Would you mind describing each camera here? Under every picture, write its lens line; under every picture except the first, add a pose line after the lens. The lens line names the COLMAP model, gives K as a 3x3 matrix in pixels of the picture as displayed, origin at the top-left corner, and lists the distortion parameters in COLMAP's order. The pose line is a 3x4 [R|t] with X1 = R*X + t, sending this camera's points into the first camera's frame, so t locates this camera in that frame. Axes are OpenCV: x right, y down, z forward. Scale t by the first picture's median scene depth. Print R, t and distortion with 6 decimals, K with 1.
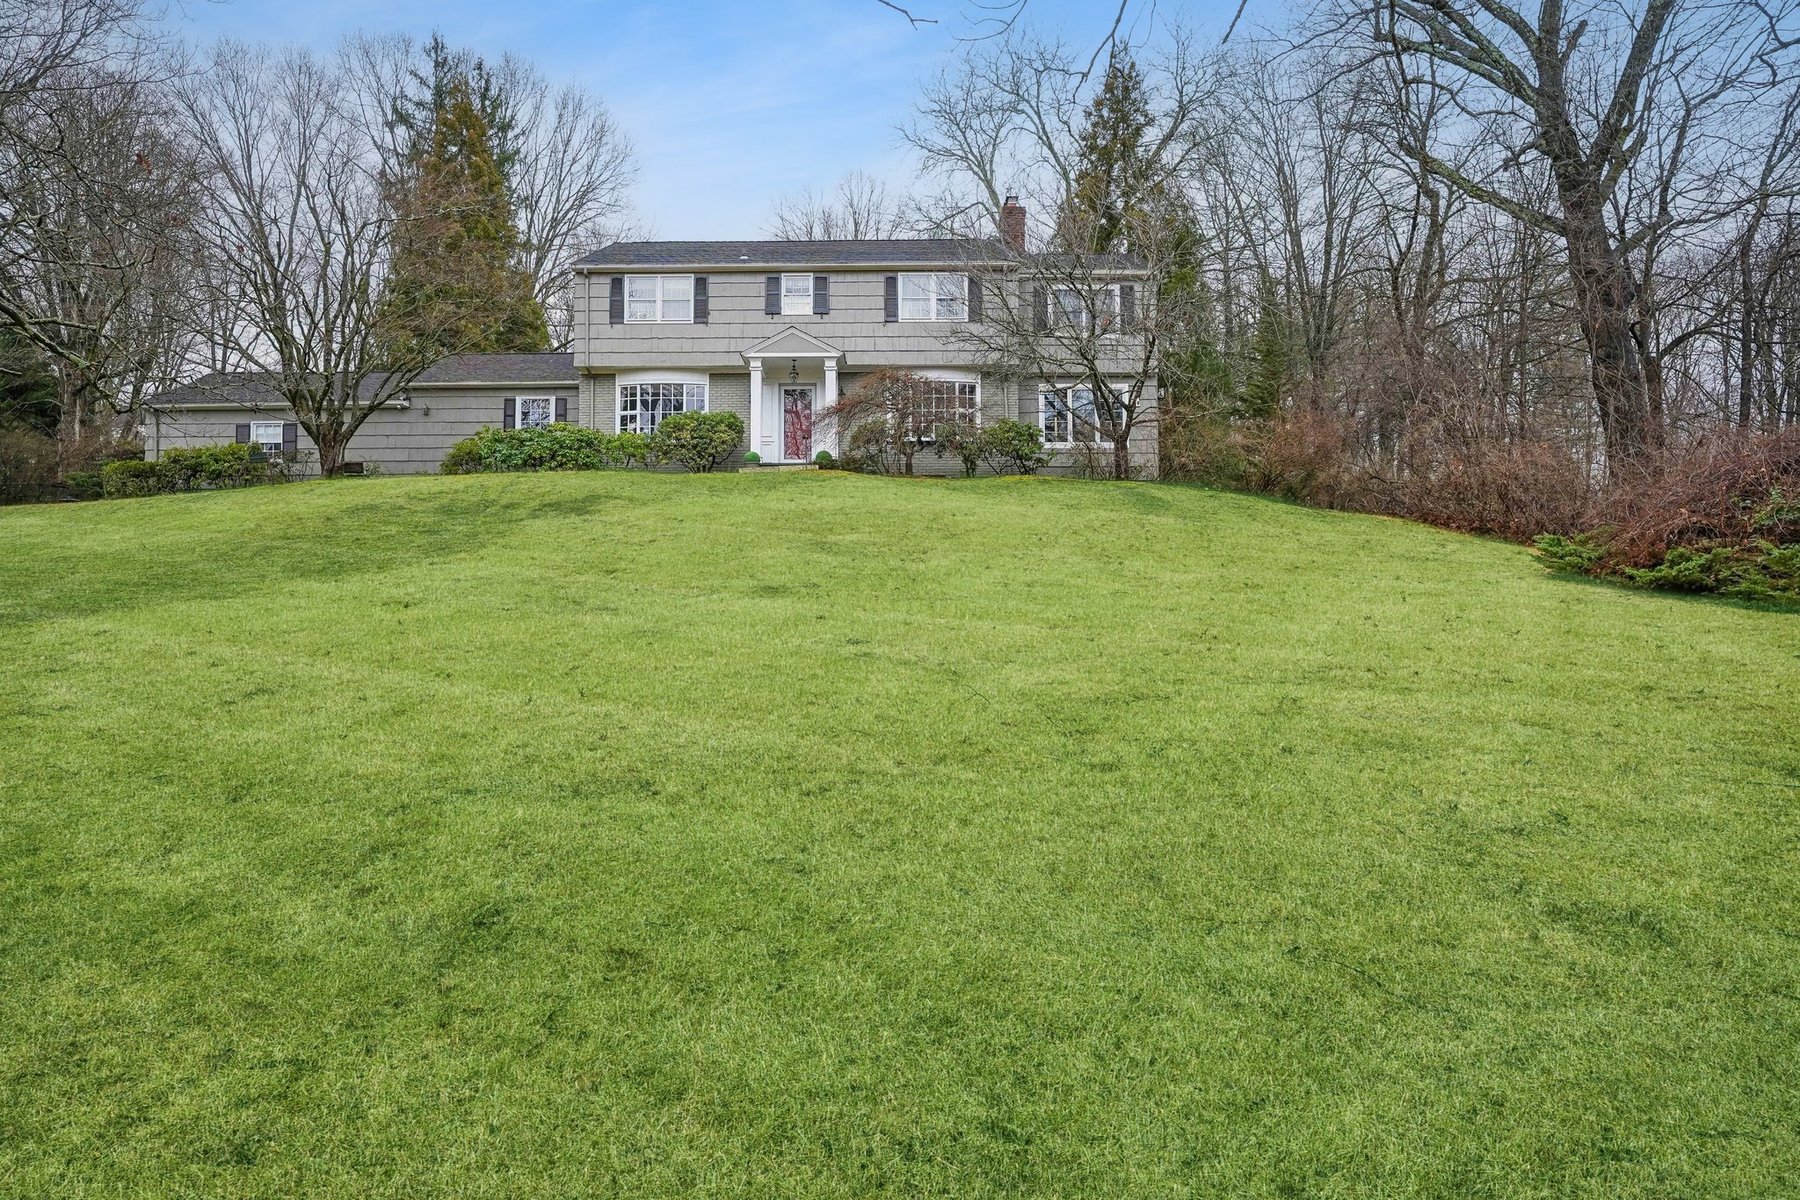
lens RADIAL K [[1076.9, 0, 901.0], [0, 1076.9, 580.4], [0, 0, 1]] dist [-0.003317, -0.000125]
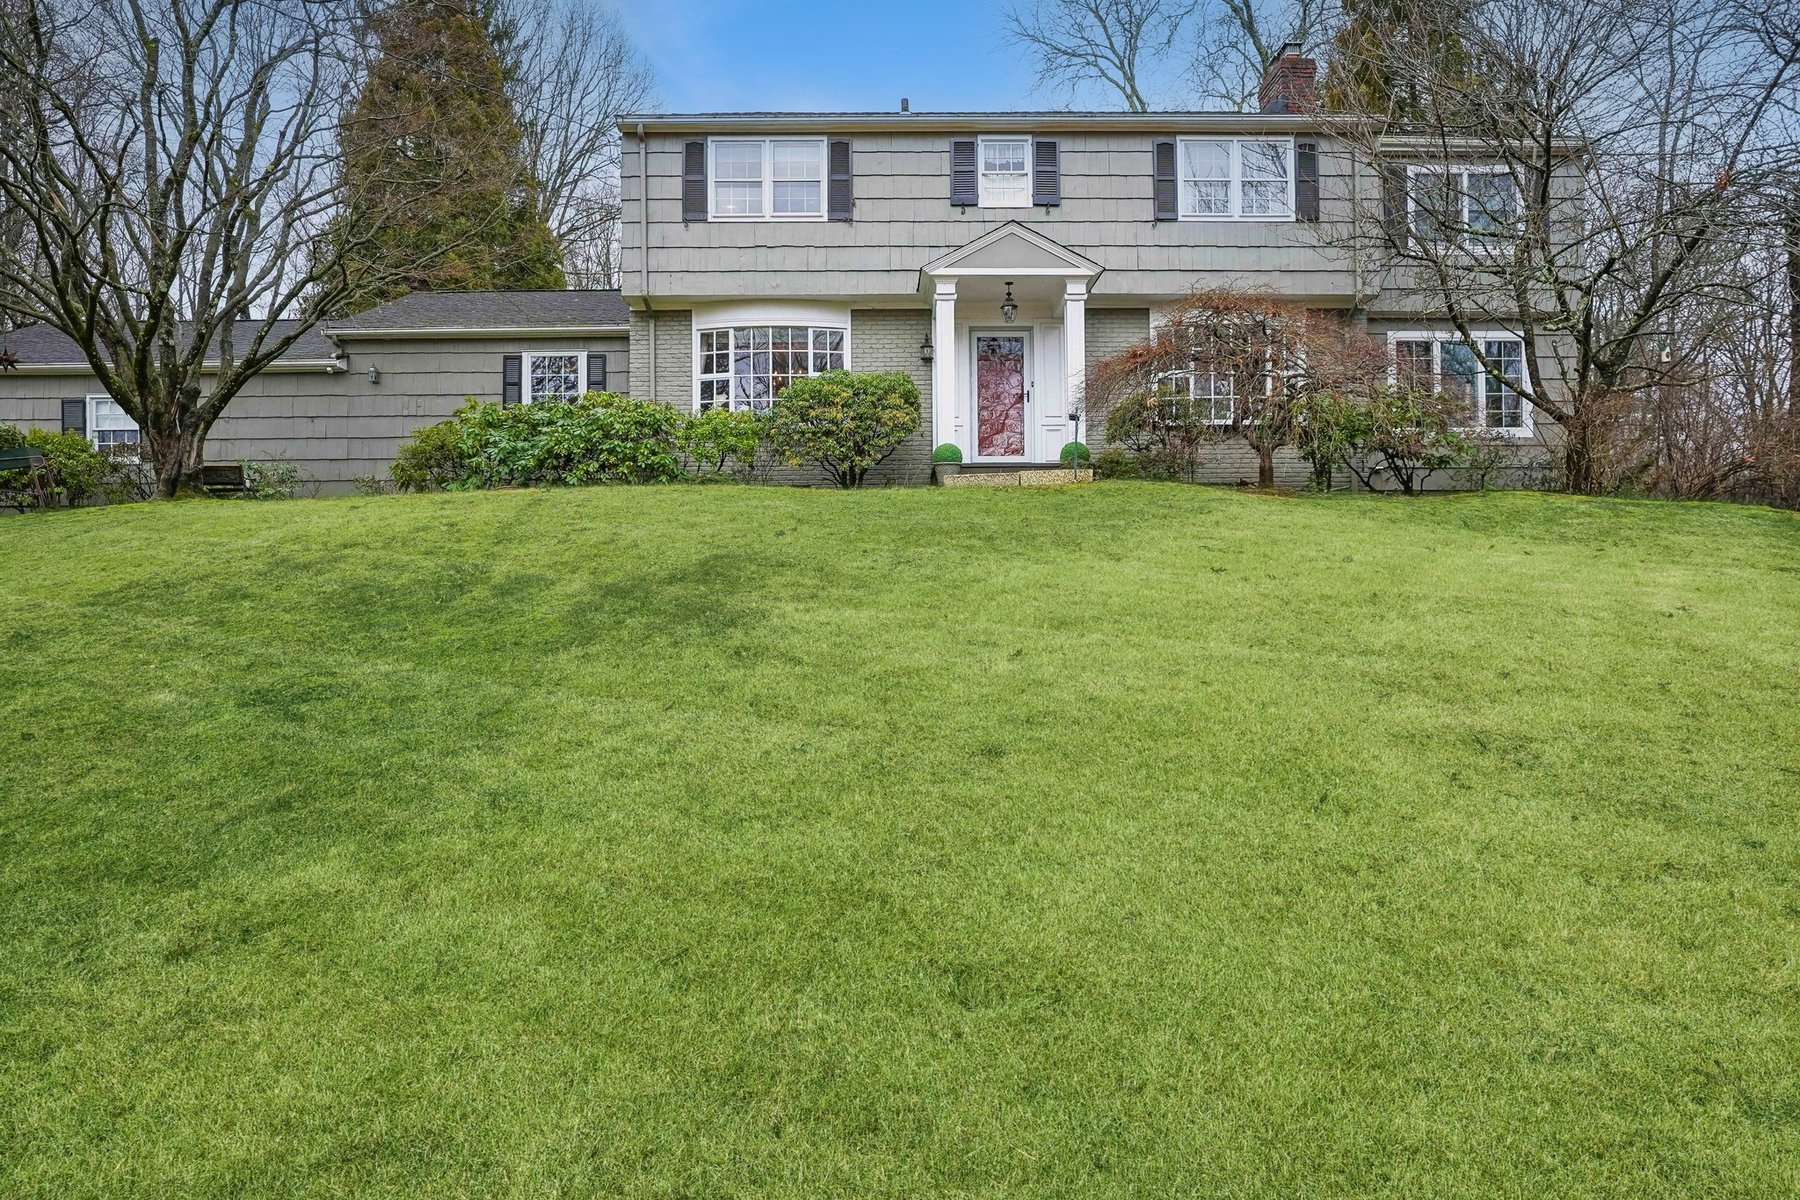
lens RADIAL K [[990.7, 0, 899.7], [0, 990.7, 594.6], [0, 0, 1]] dist [-0.024360, 0.003865]
pose [[0.999748, -0.004549, 0.022001, -0.166273], [0.003660, 0.999181, 0.040308, -0.058767], [-0.022167, -0.040217, 0.998945, 0.457862]]
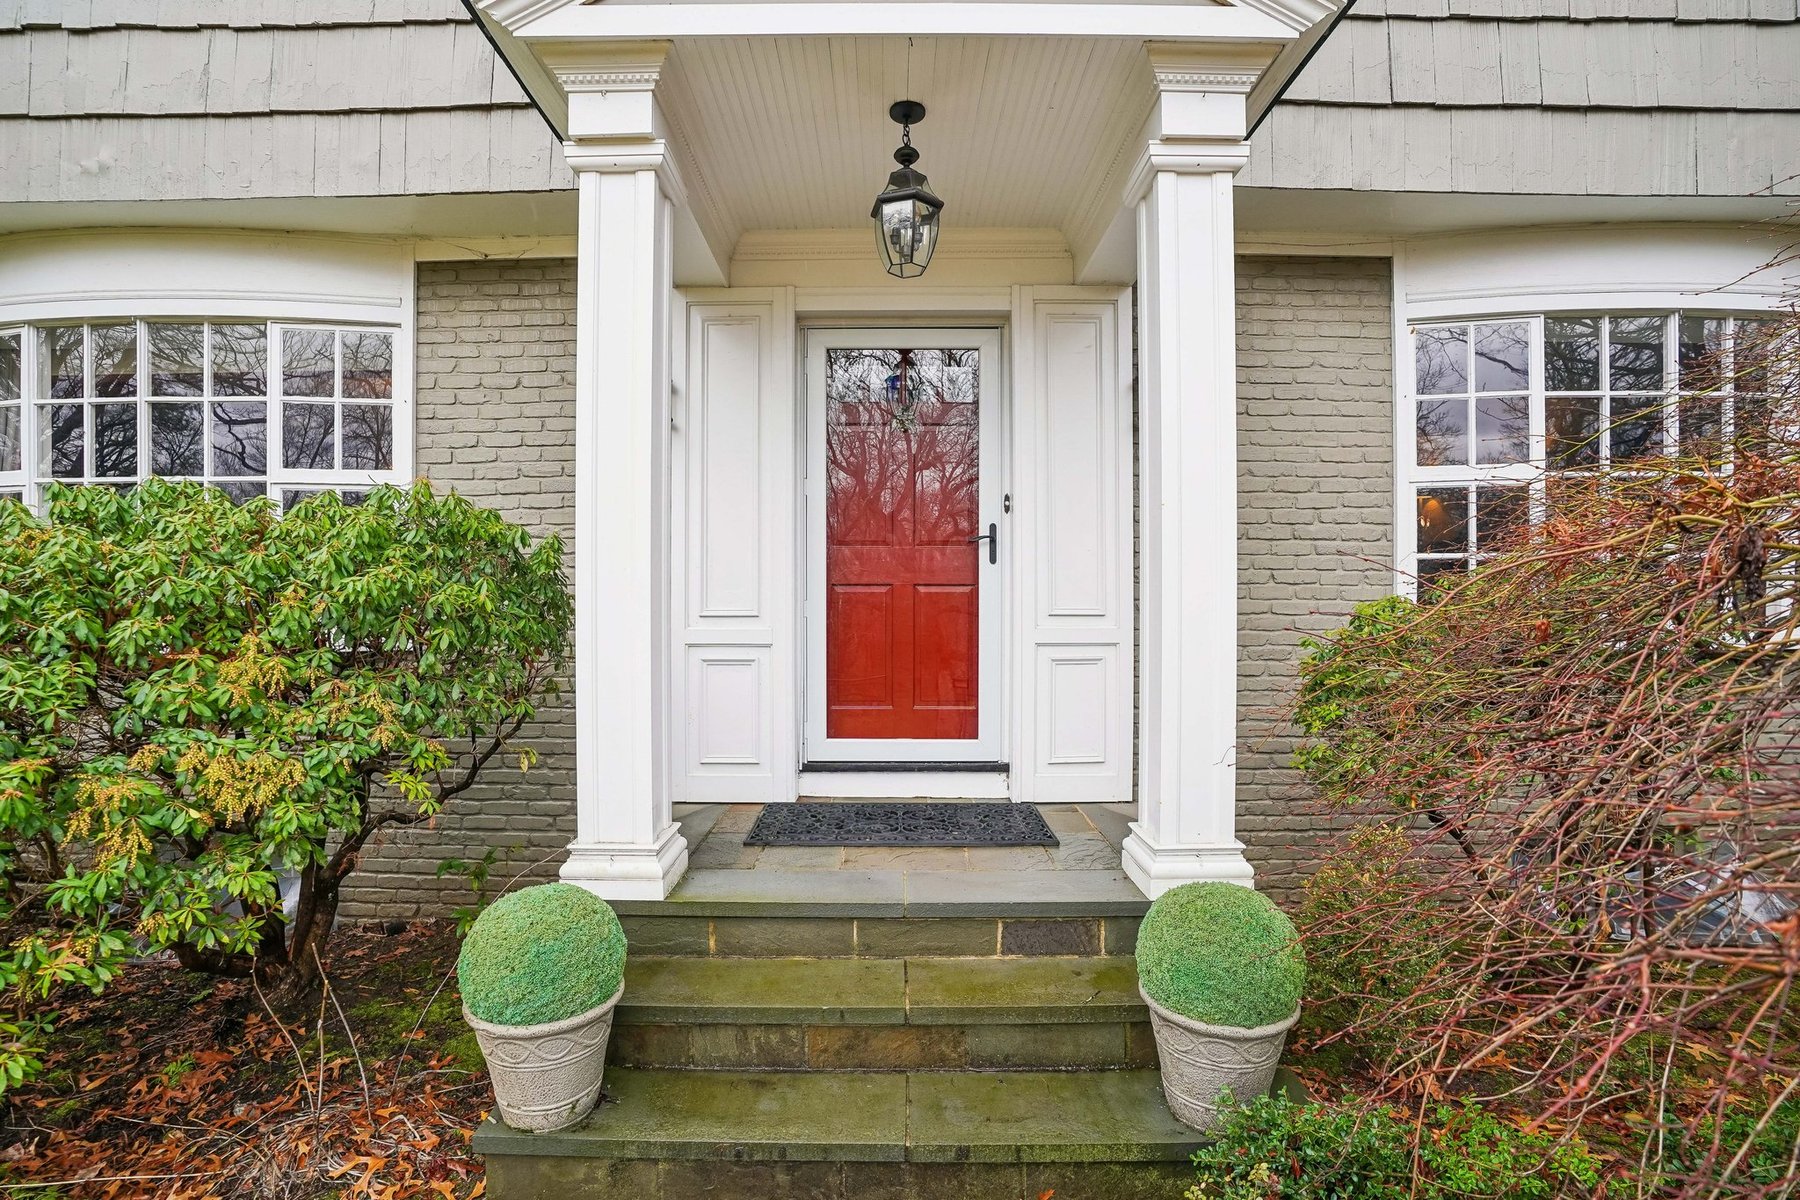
lens RADIAL K [[862.4, 0, 888.3], [0, 862.4, 611.3], [0, 0, 1]] dist [-0.038072, 0.001355]
pose [[0.999968, 0.003775, 0.007100, -0.100025], [-0.004046, 0.999248, 0.038571, -0.142125], [-0.006949, -0.038598, 0.999231, 0.870577]]
